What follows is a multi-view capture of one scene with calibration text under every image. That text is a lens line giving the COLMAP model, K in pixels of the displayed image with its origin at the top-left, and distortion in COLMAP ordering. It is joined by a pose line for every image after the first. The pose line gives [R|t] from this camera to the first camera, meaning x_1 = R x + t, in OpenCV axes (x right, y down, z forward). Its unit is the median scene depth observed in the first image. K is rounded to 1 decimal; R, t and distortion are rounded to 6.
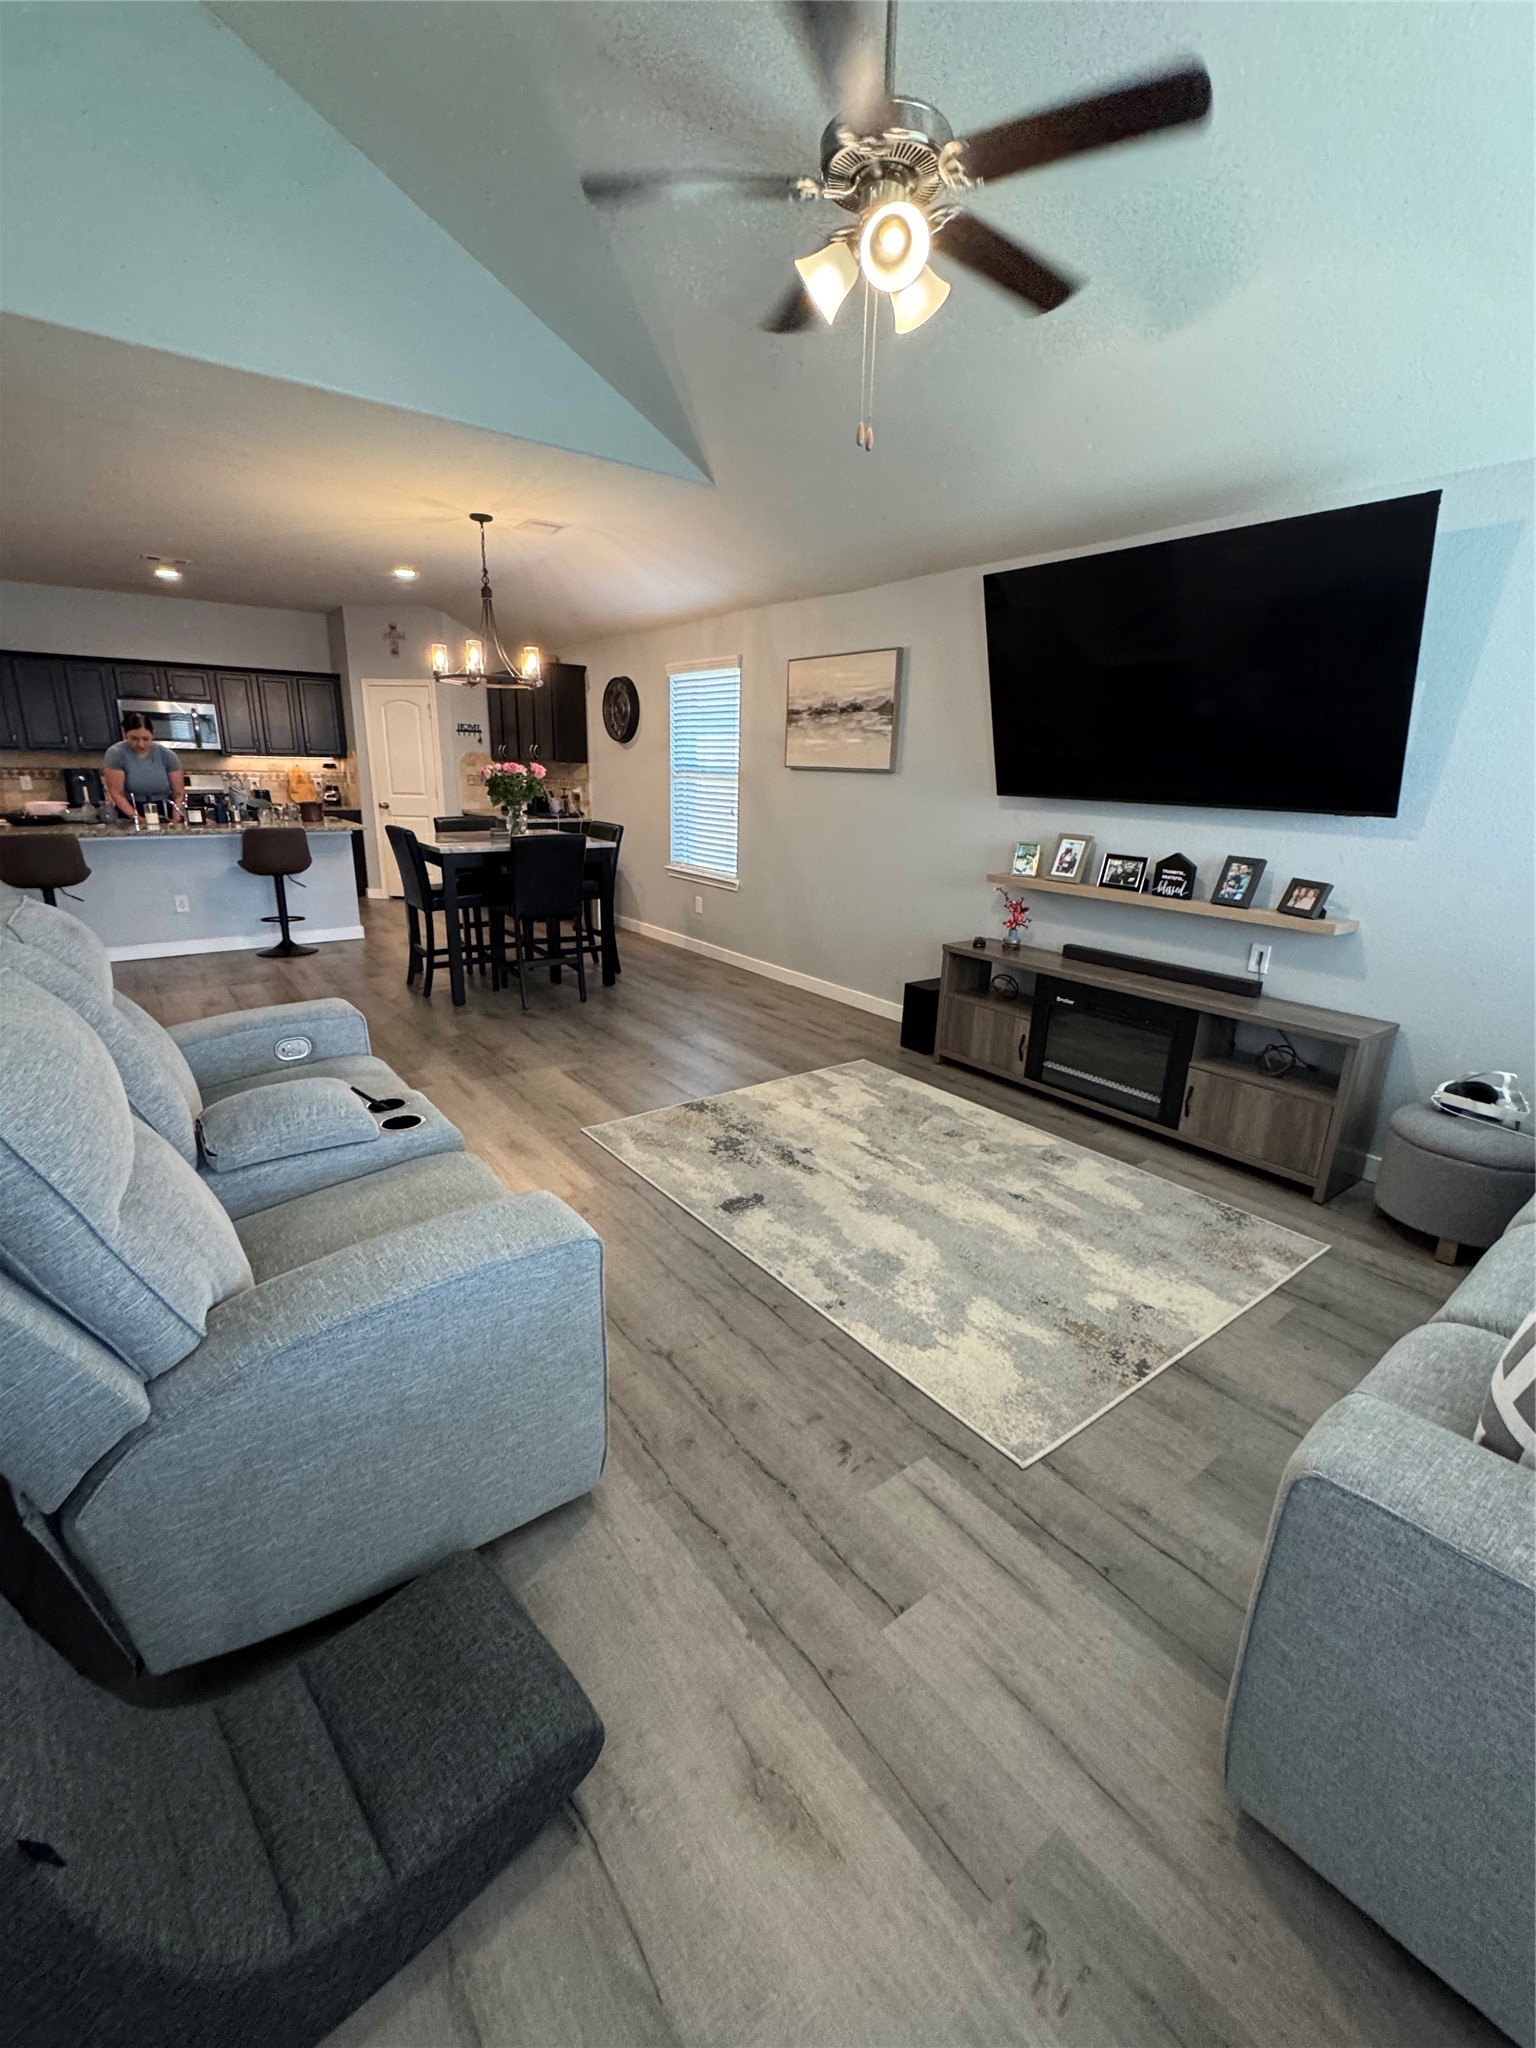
lens RADIAL K [[875.8, 0, 766.4], [0, 875.8, 1024.4], [0, 0, 1]] dist [-0.003224, -0.000073]
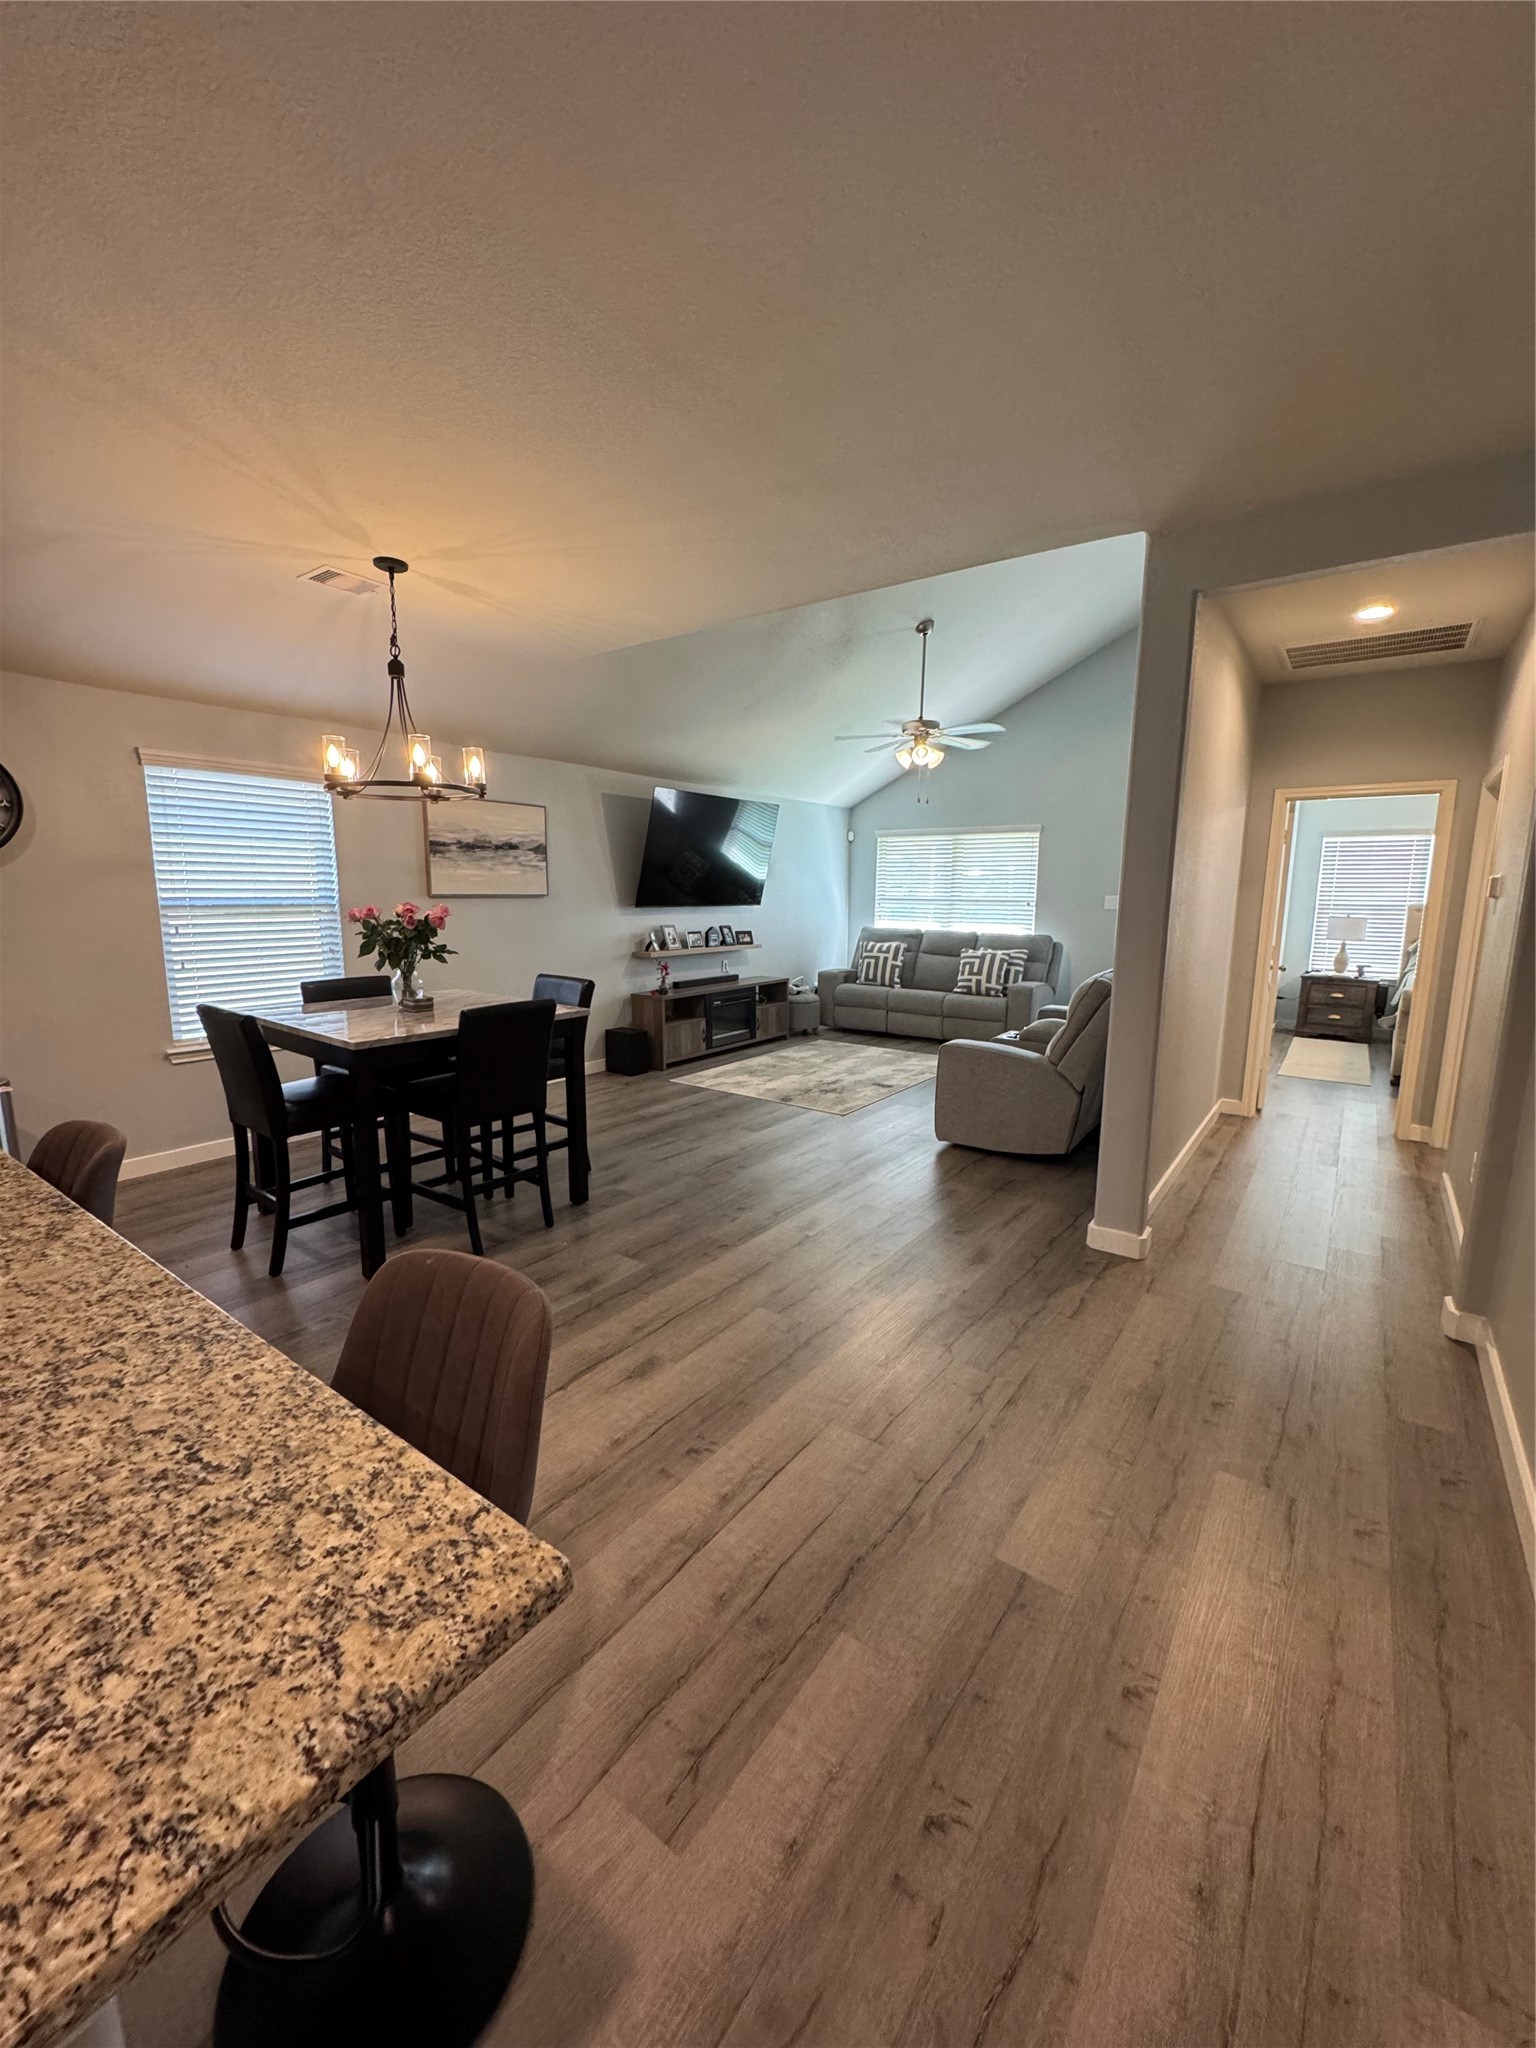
lens RADIAL K [[824.1, 0, 765.6], [0, 824.1, 1025.4], [0, 0, 1]] dist [-0.003382, -0.000356]
pose [[-0.291251, -0.181832, 0.939207, -1.177111], [0.260636, 0.929548, 0.260787, -0.352045], [-0.920457, 0.320746, -0.223340, 1.056725]]
